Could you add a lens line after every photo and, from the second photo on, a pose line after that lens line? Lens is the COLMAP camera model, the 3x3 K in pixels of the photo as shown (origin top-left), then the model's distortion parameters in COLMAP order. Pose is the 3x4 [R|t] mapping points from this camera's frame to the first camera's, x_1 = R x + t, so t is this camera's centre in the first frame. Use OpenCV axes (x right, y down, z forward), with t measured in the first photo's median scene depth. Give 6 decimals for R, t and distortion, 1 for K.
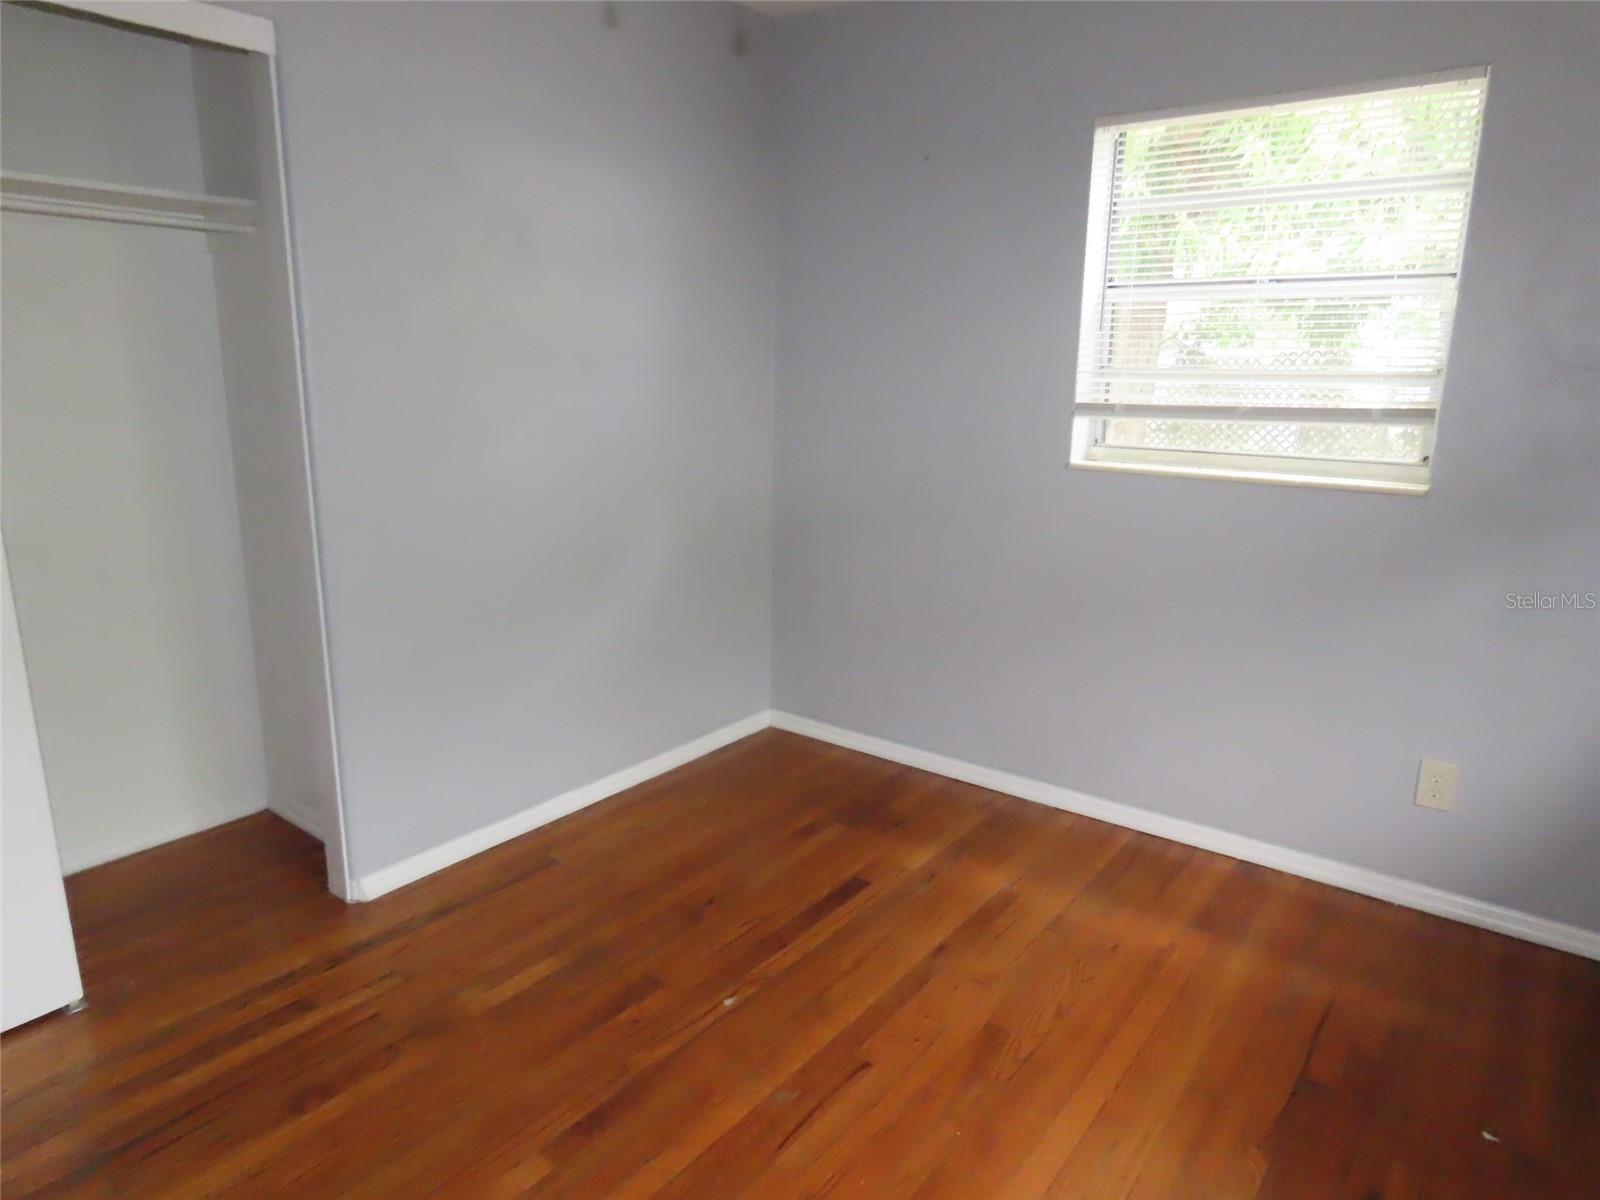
lens RADIAL K [[1015.7, 0, 800.0], [0, 1015.7, 600.0], [0, 0, 1]] dist [0.001700, 0.001085]
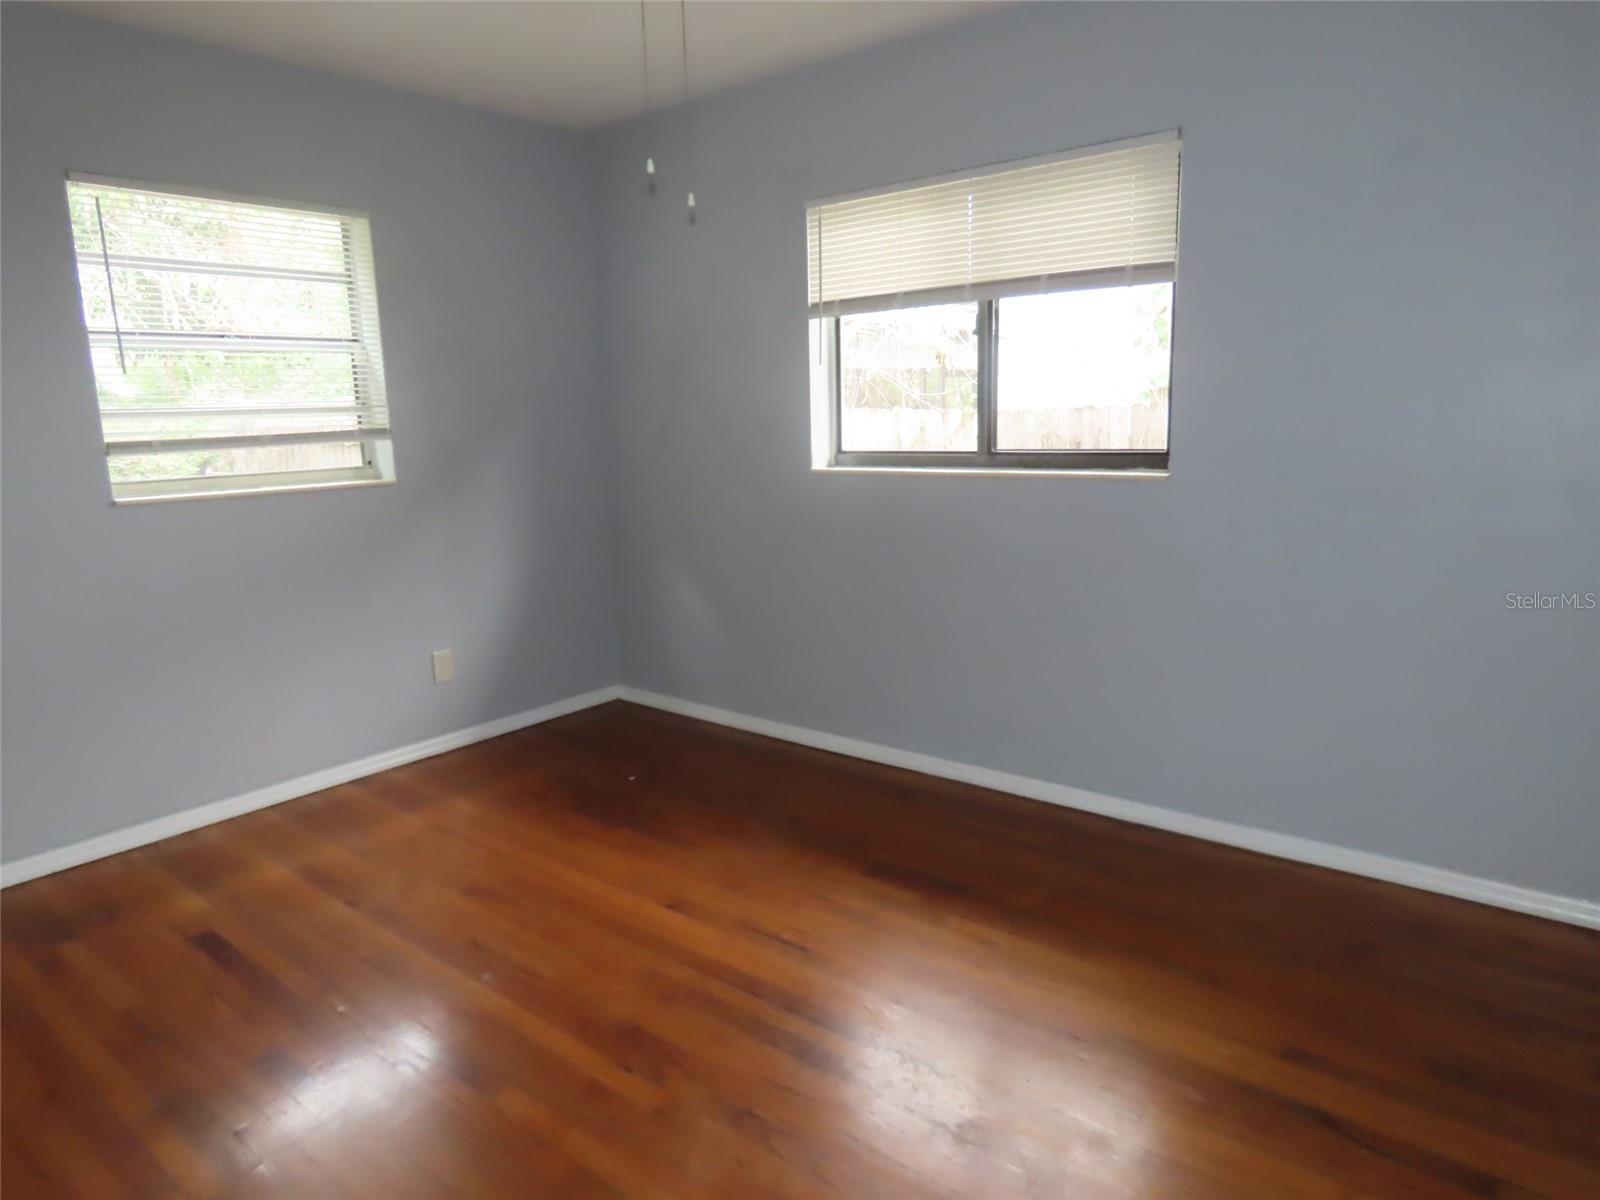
lens RADIAL K [[1015.7, 0, 800.0], [0, 1015.7, 600.0], [0, 0, 1]] dist [0.001700, 0.001085]
pose [[0.032202, -0.203944, 0.978453, -0.806698], [0.254936, 0.948255, 0.189259, -0.064345], [-0.966422, 0.243349, 0.082528, 0.297726]]
